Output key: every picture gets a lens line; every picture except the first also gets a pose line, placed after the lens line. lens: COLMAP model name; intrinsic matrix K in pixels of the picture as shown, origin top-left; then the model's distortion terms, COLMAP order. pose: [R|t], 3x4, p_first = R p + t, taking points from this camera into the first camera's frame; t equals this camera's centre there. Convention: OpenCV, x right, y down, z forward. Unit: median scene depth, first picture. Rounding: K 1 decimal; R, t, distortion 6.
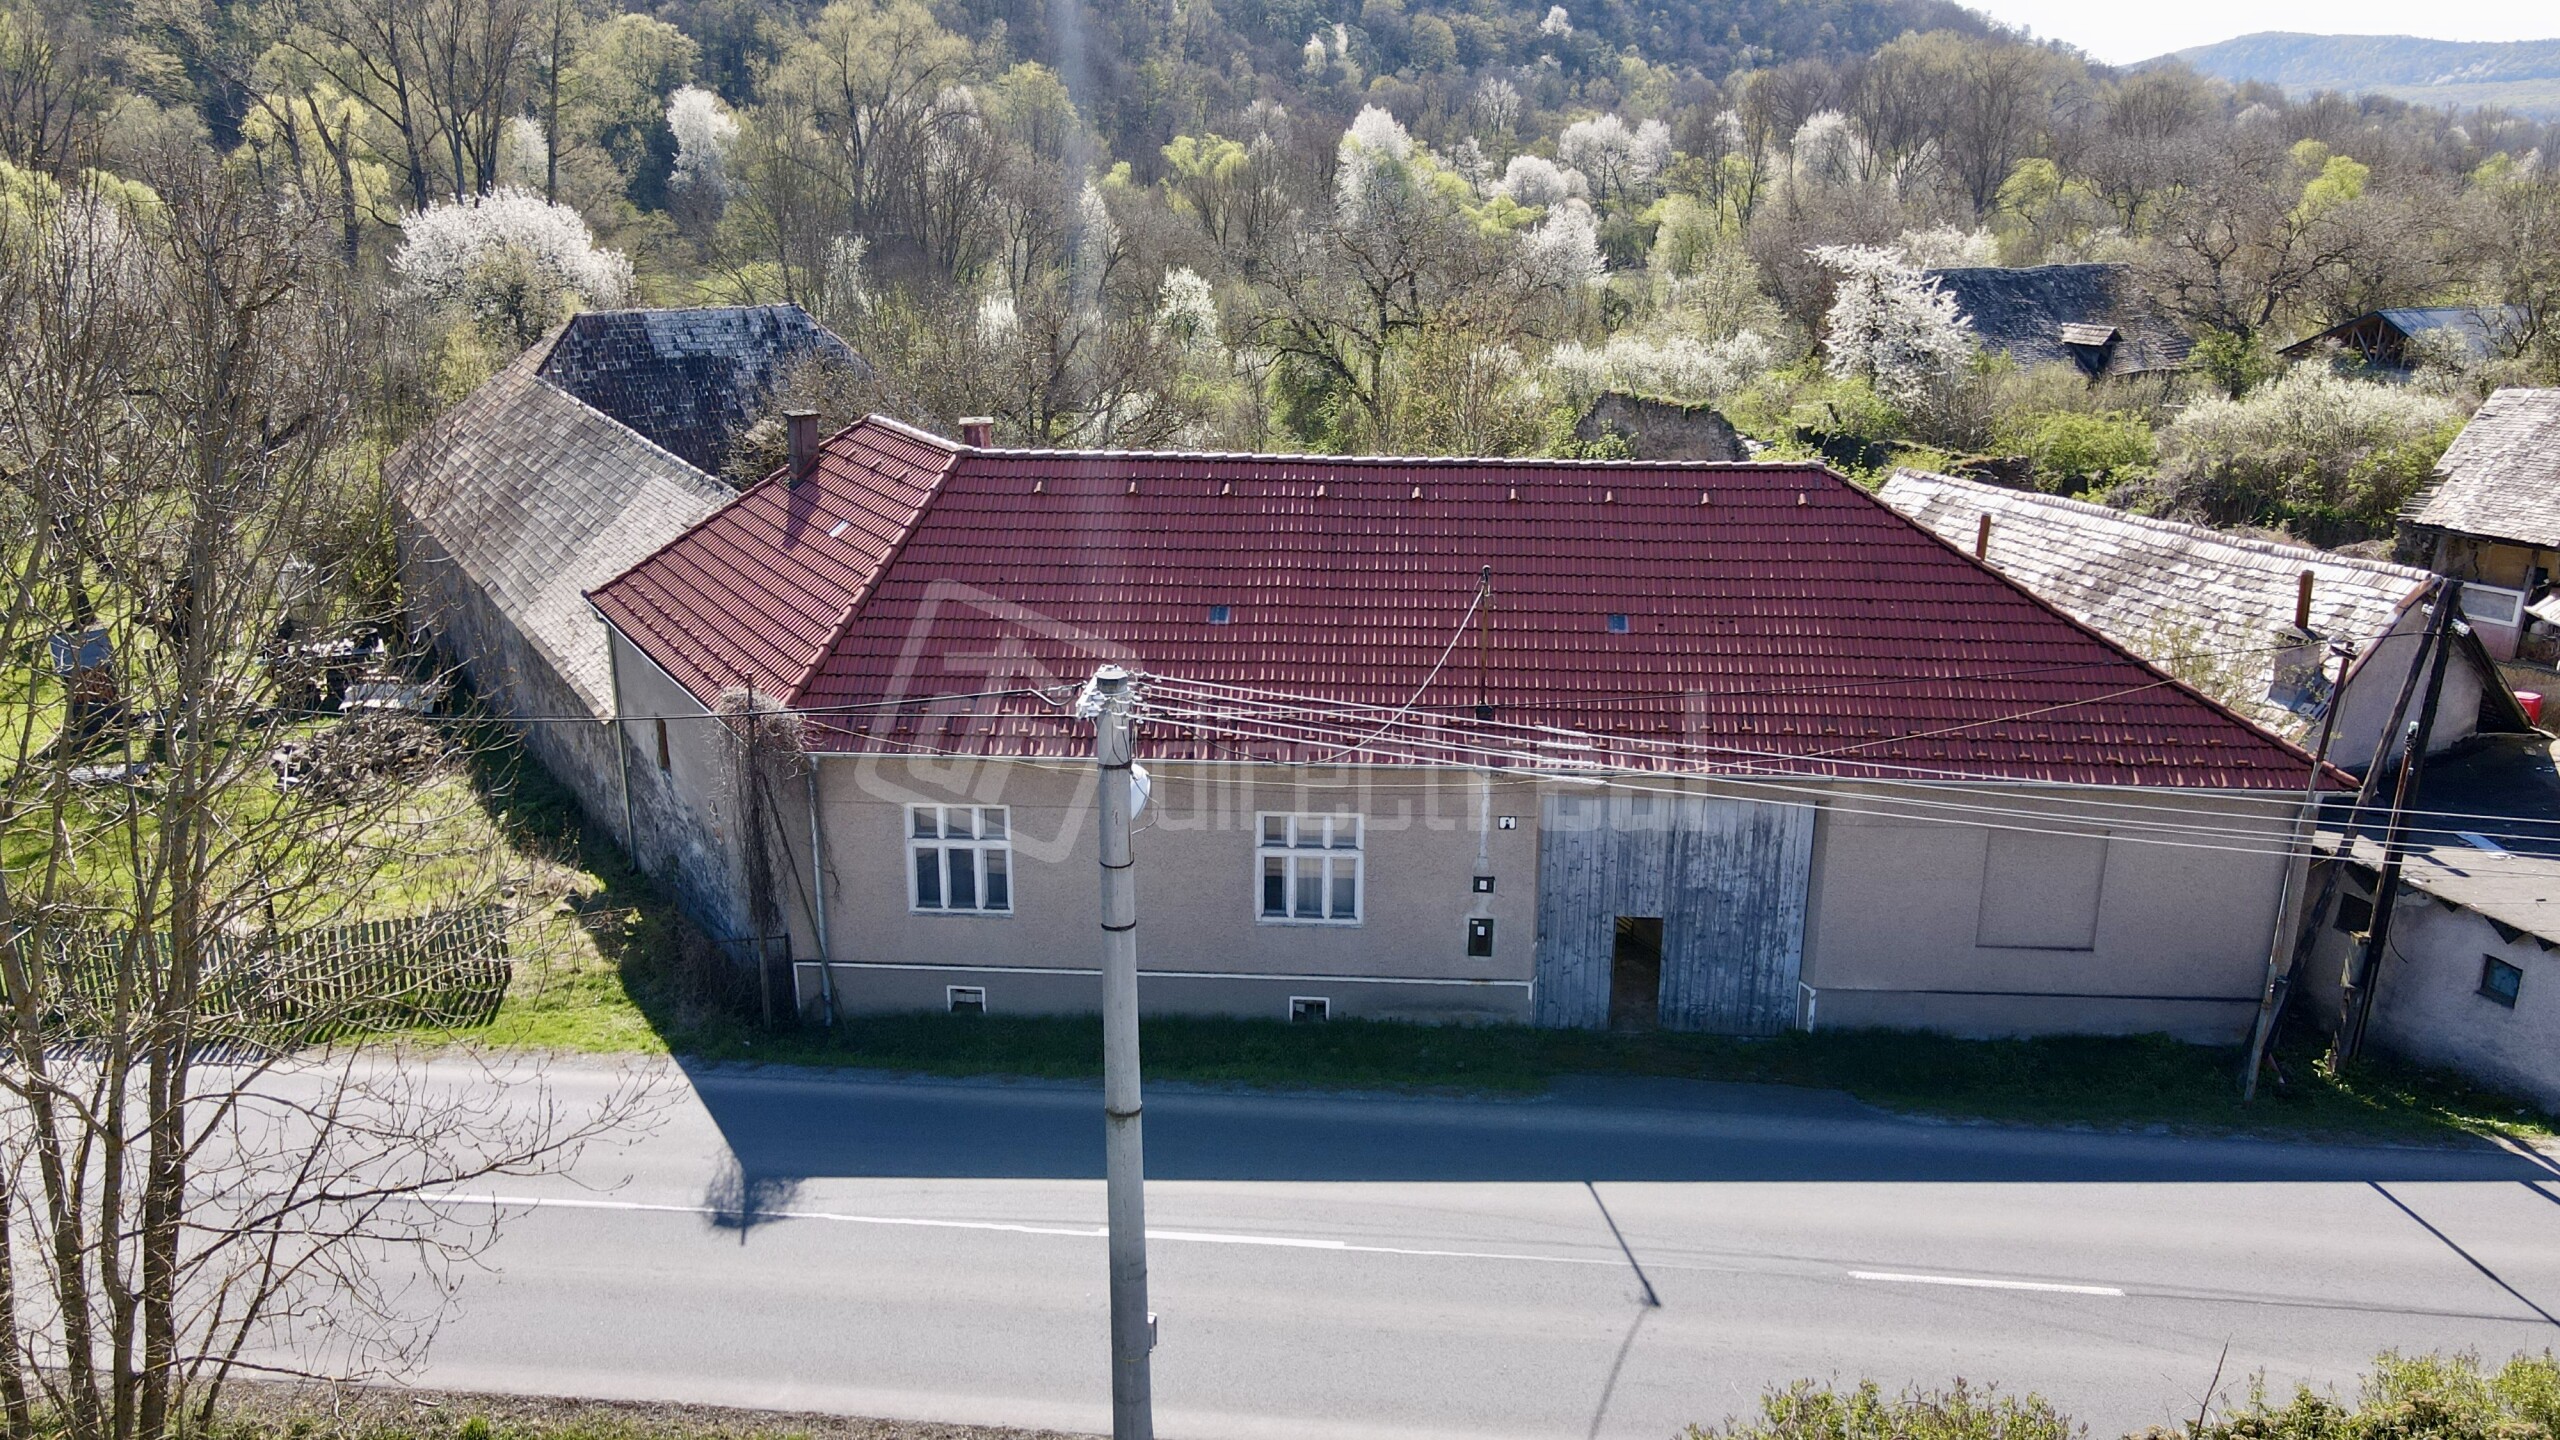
lens RADIAL K [[1863.1, 0, 1280.2], [0, 1863.1, 703.7], [0, 0, 1]] dist [0.004644, 0.019591]
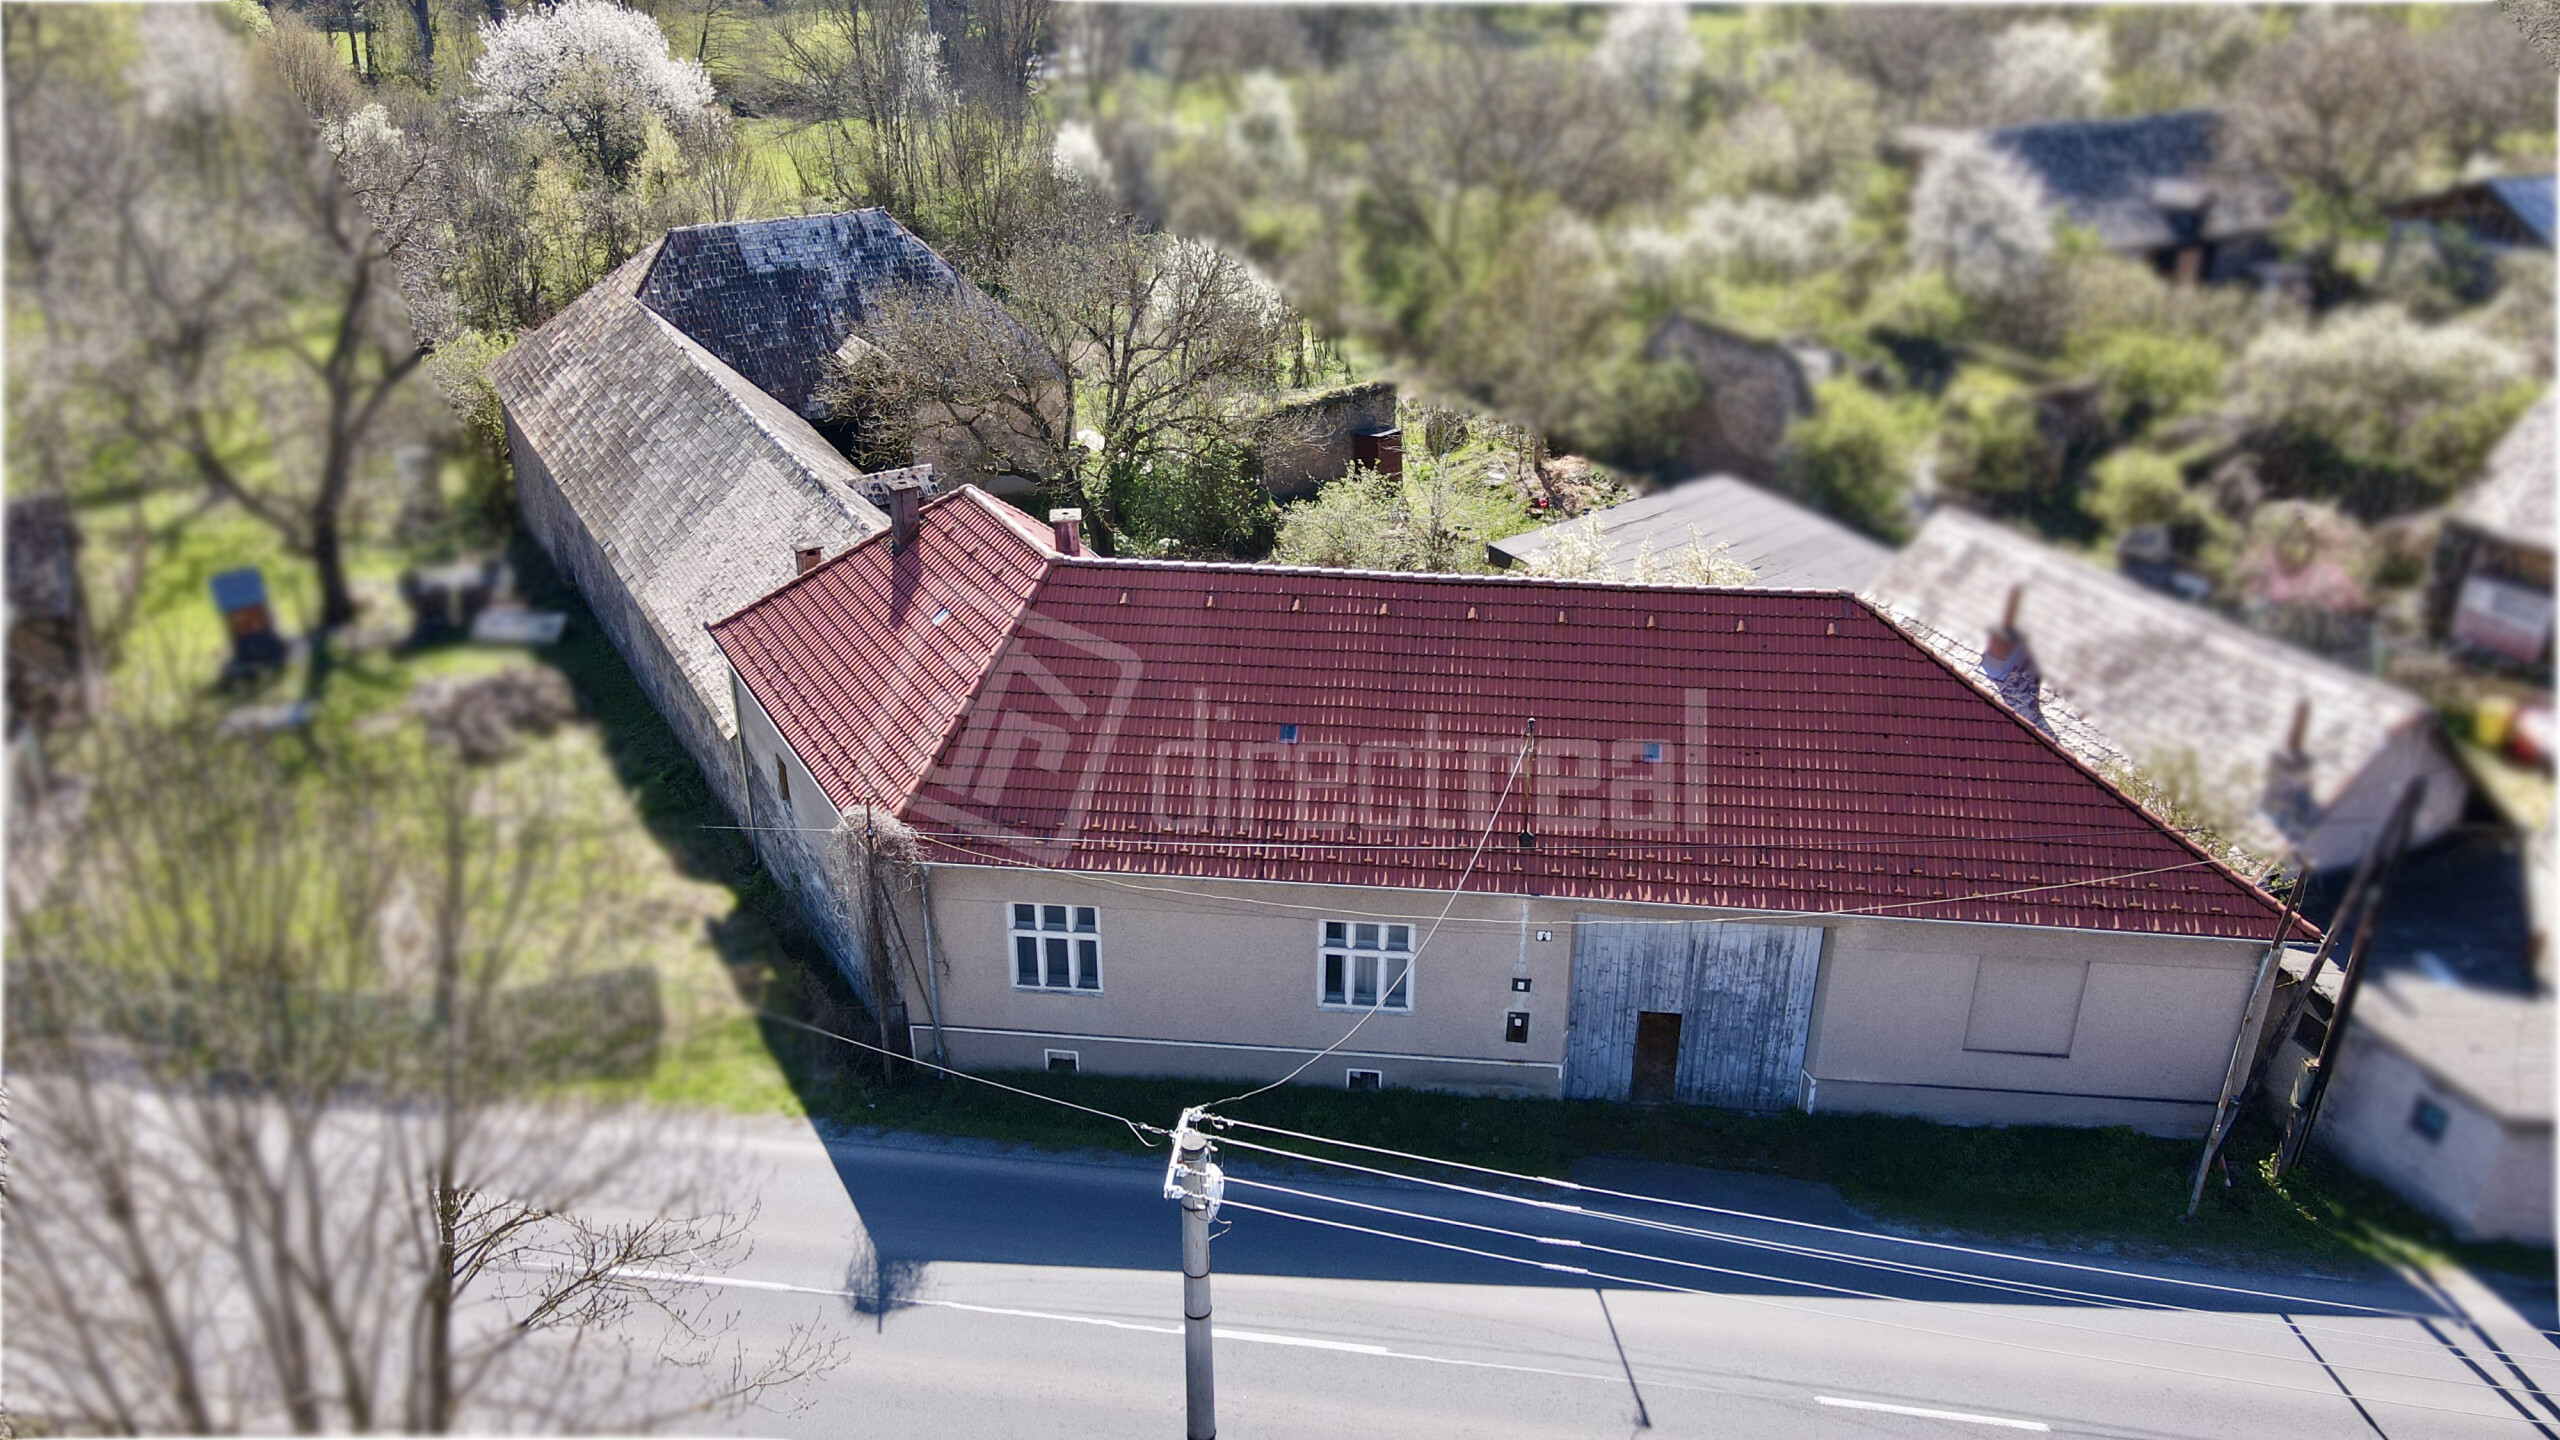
lens RADIAL K [[1863.1, 0, 1284.0], [0, 1863.1, 695.1], [0, 0, 1]] dist [0.004644, 0.019591]
pose [[0.999177, 0.017199, -0.036727, 0.004868], [-0.011475, 0.988505, 0.150749, -0.237897], [0.038898, -0.150204, 0.987890, -0.083565]]
